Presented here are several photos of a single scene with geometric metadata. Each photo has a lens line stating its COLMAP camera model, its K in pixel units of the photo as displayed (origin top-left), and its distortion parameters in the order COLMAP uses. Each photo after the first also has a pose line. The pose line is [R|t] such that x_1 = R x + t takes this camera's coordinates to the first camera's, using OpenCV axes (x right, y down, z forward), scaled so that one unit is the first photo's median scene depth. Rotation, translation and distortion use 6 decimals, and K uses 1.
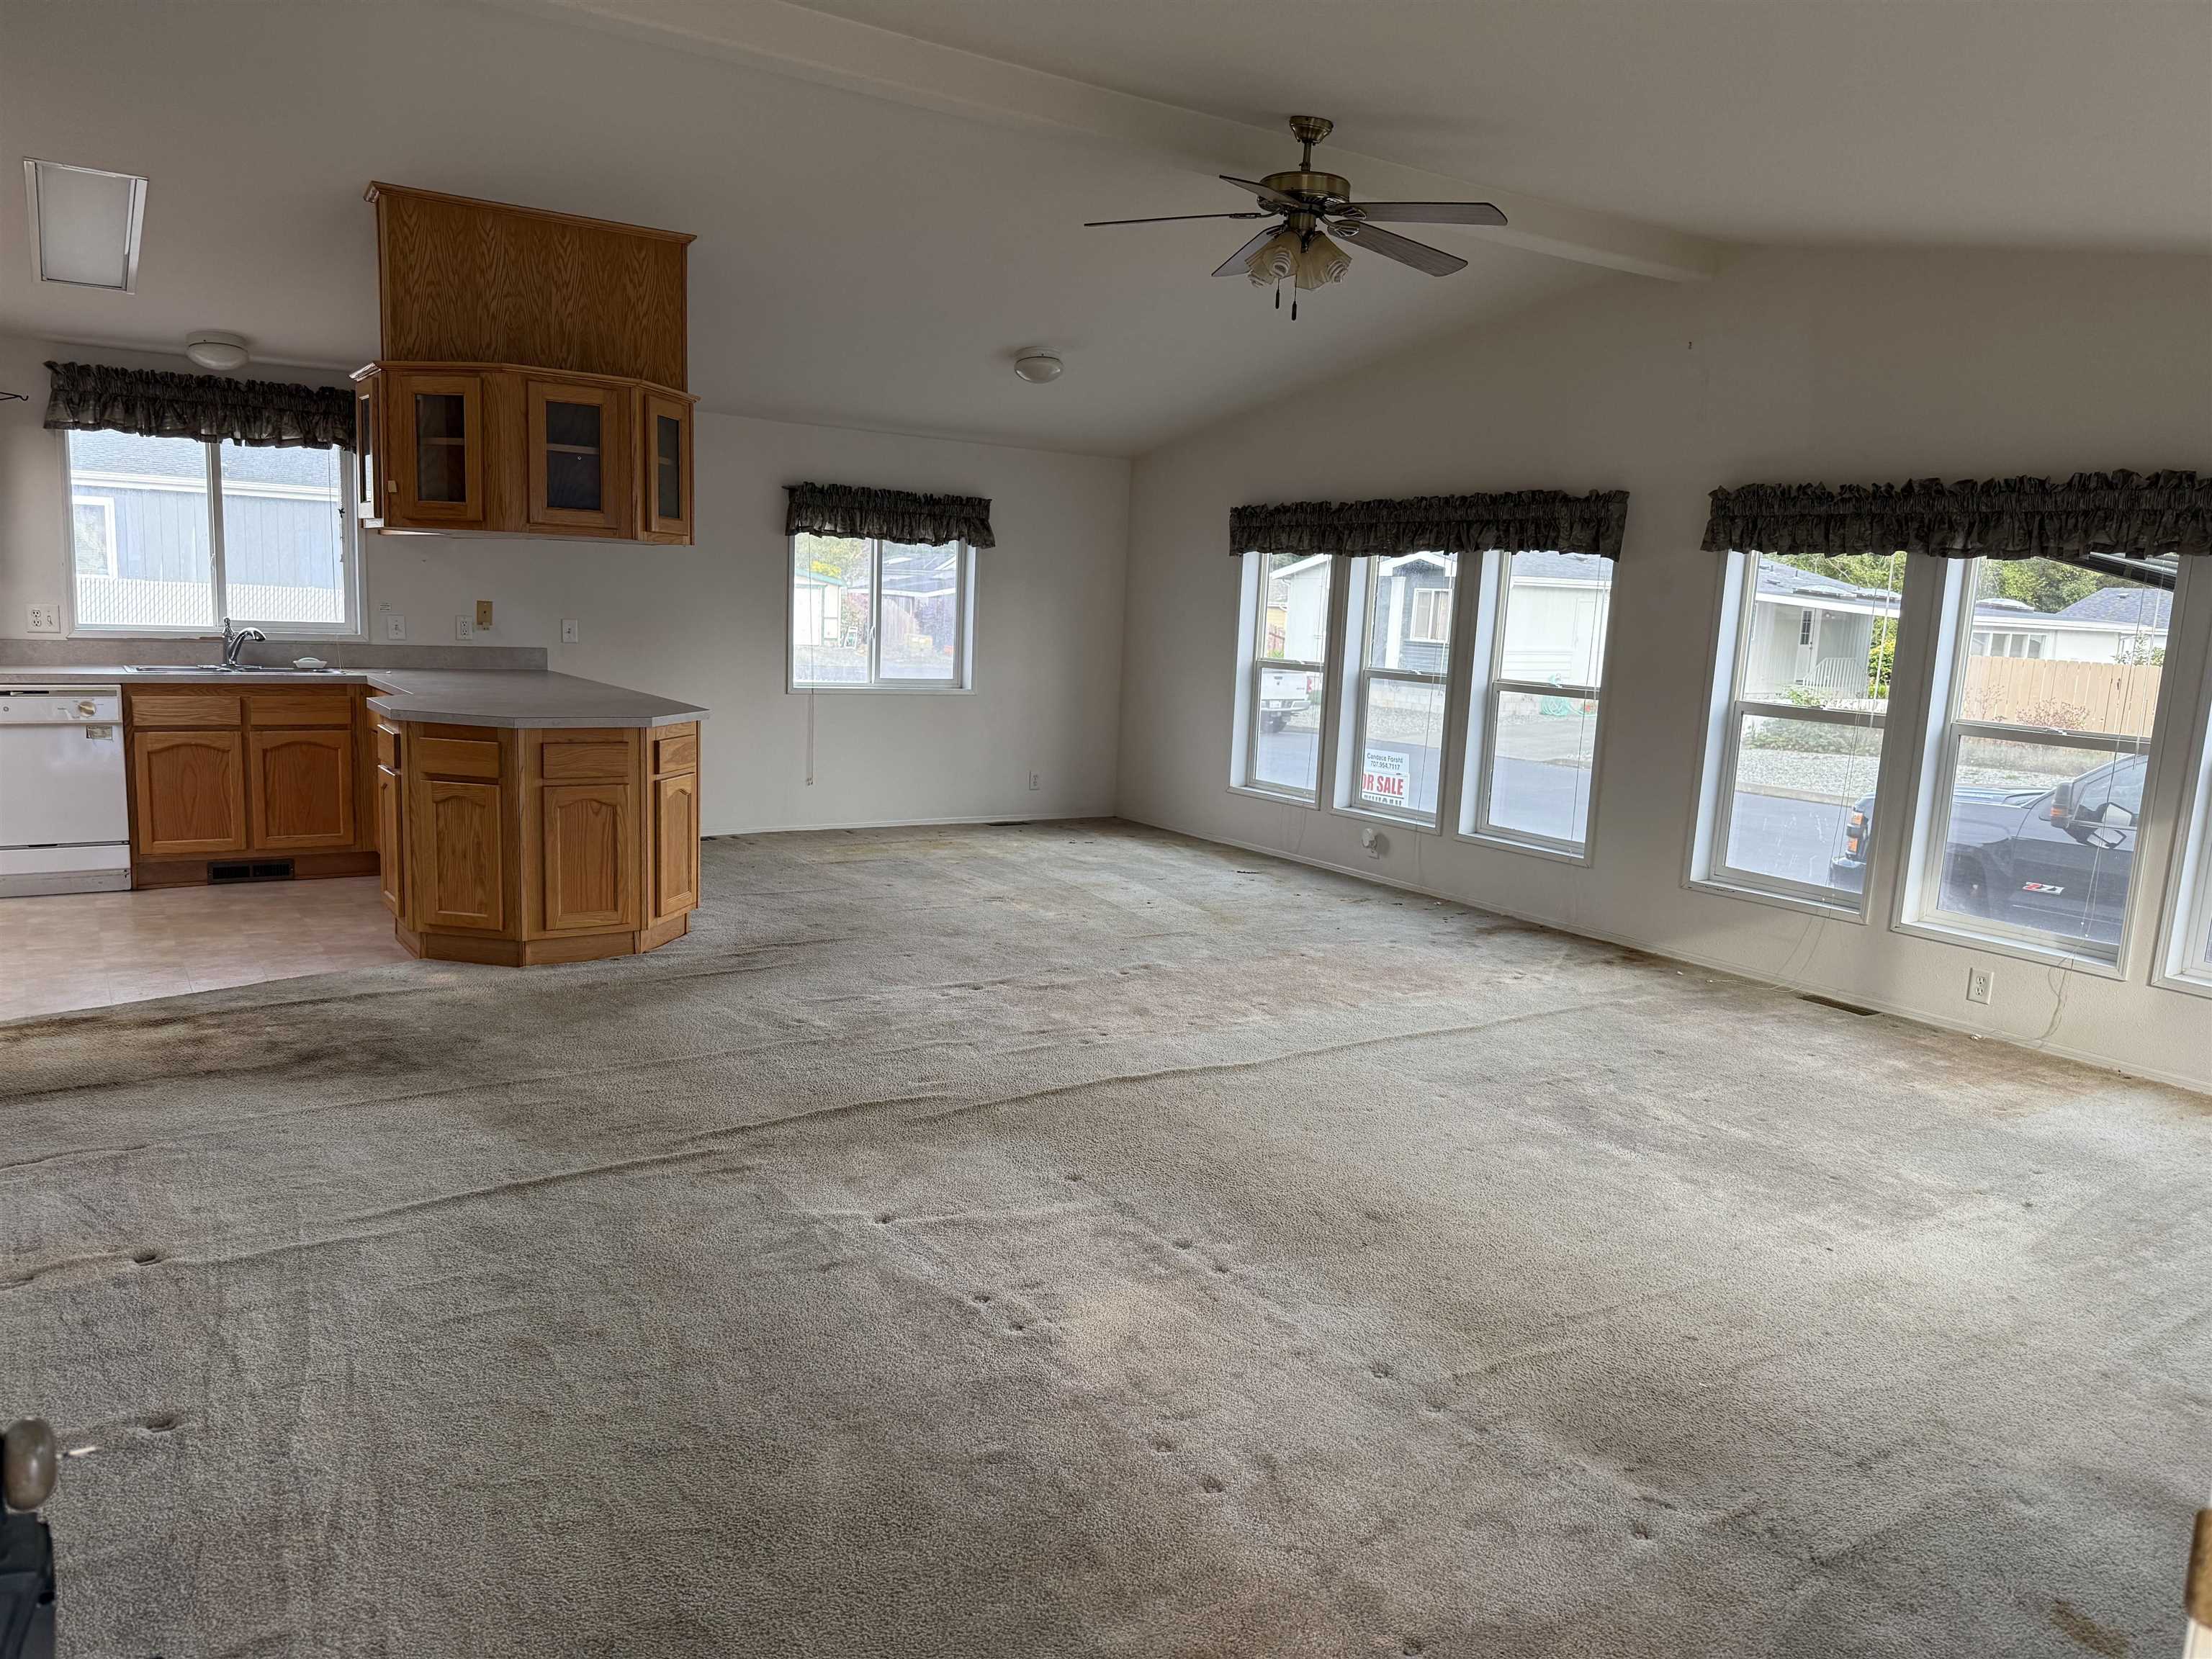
lens RADIAL K [[1537.3, 0, 1101.0], [0, 1537.3, 840.2], [0, 0, 1]] dist [0.007762, -0.019461]
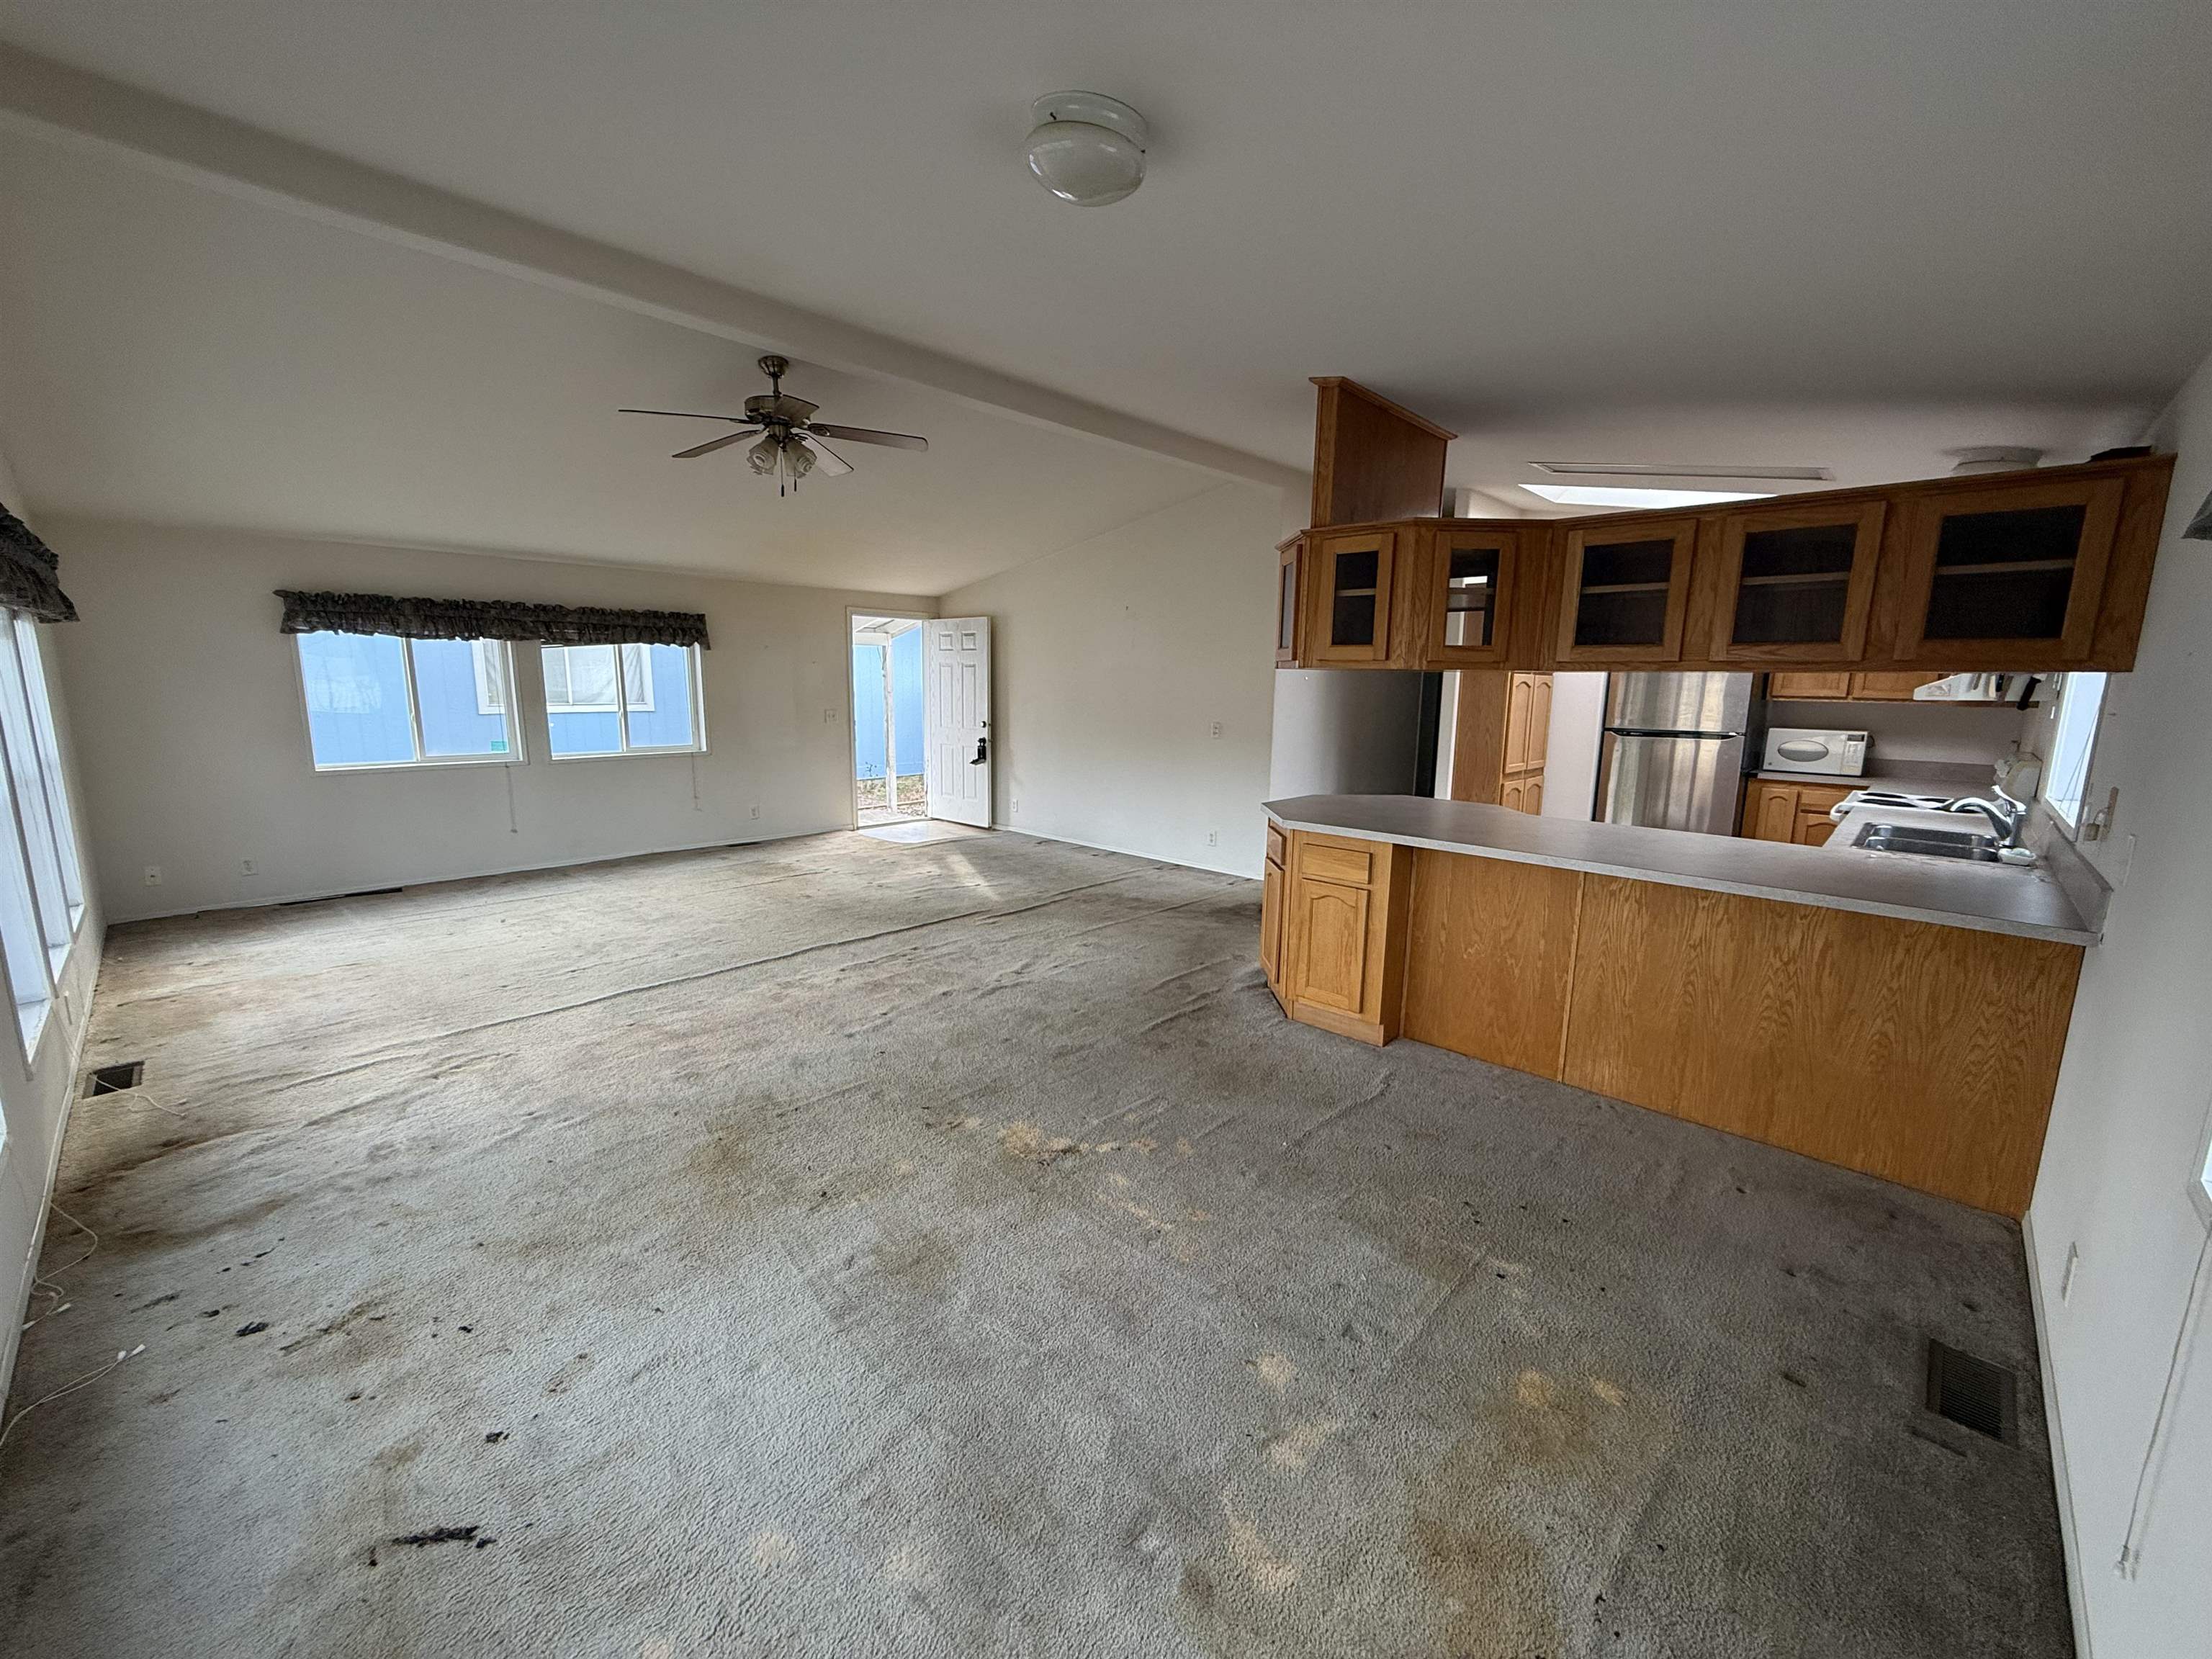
lens RADIAL K [[879.1, 0, 1109.3], [0, 879.1, 837.9], [0, 0, 1]] dist [-0.000142, 0.000021]
pose [[-0.975966, -0.021566, -0.216854, -0.006053], [-0.091566, 0.943571, 0.318261, -0.238255], [0.197753, 0.330468, -0.922867, 1.435163]]
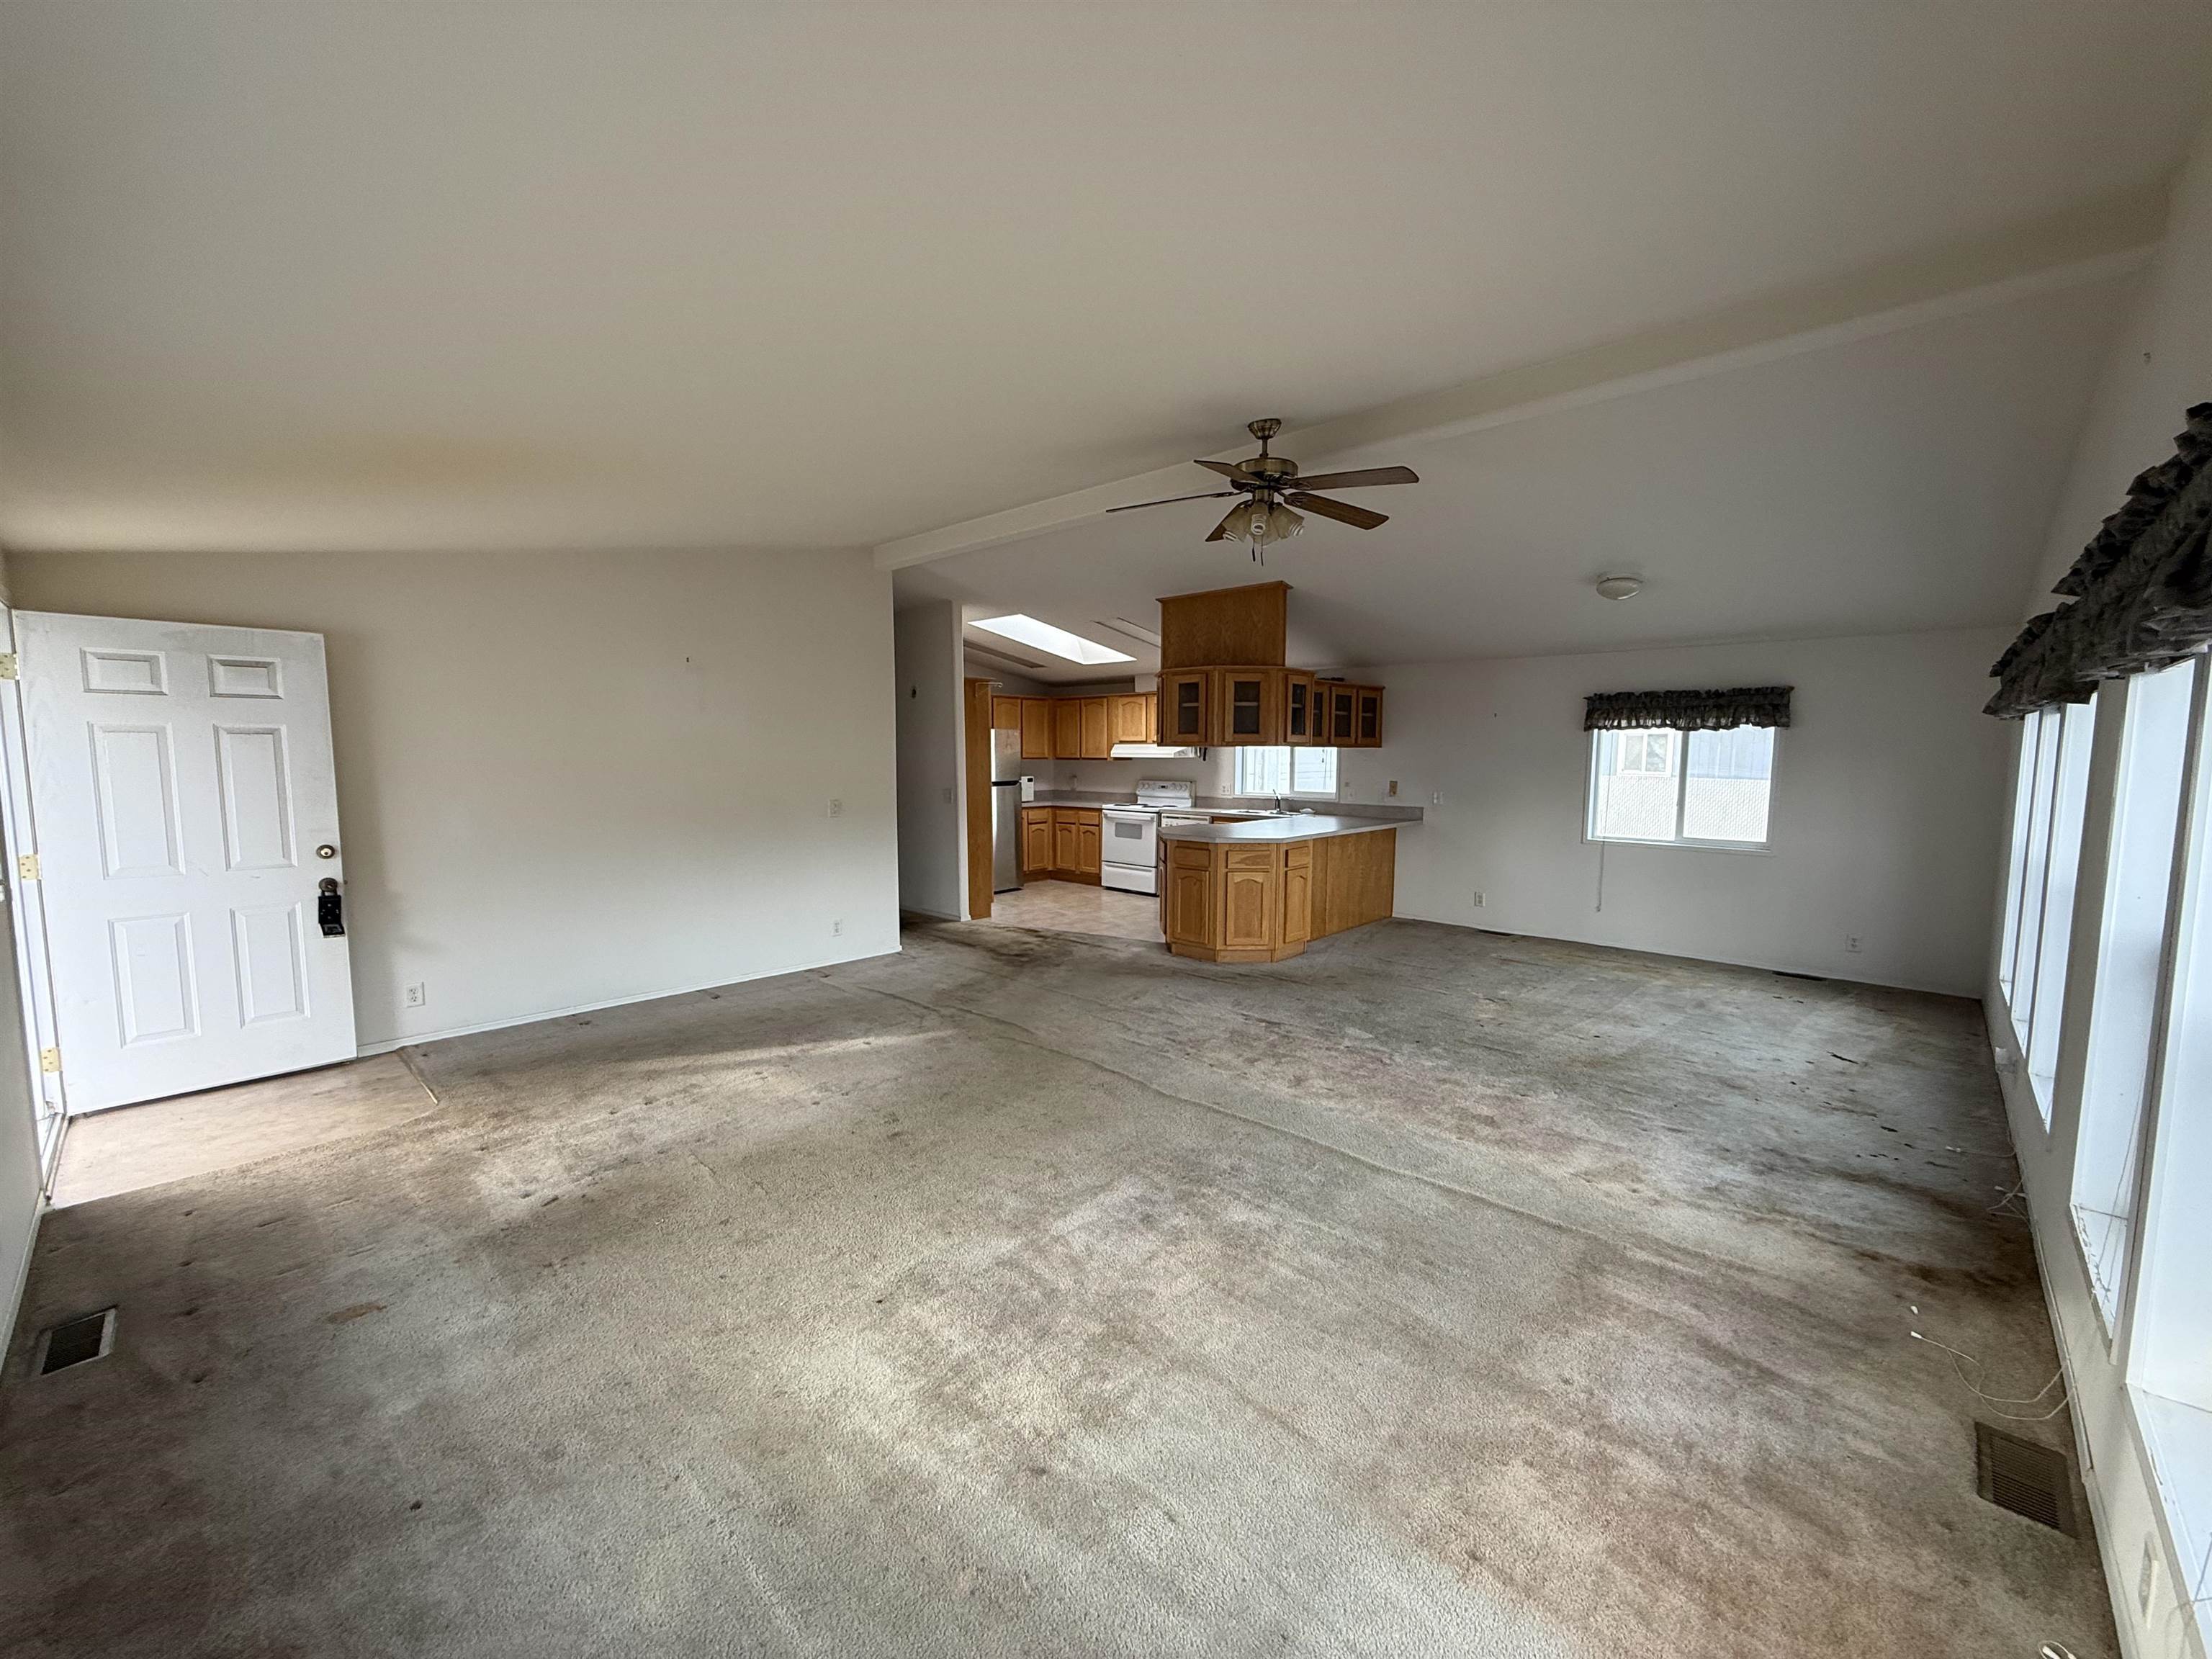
lens RADIAL K [[879.1, 0, 1102.6], [0, 879.1, 818.5], [0, 0, 1]] dist [-0.000142, 0.000021]
pose [[0.213293, 0.028638, -0.976568, 0.635614], [-0.146869, 0.989151, -0.003070, -0.068084], [0.965886, 0.144082, 0.215185, 0.536808]]
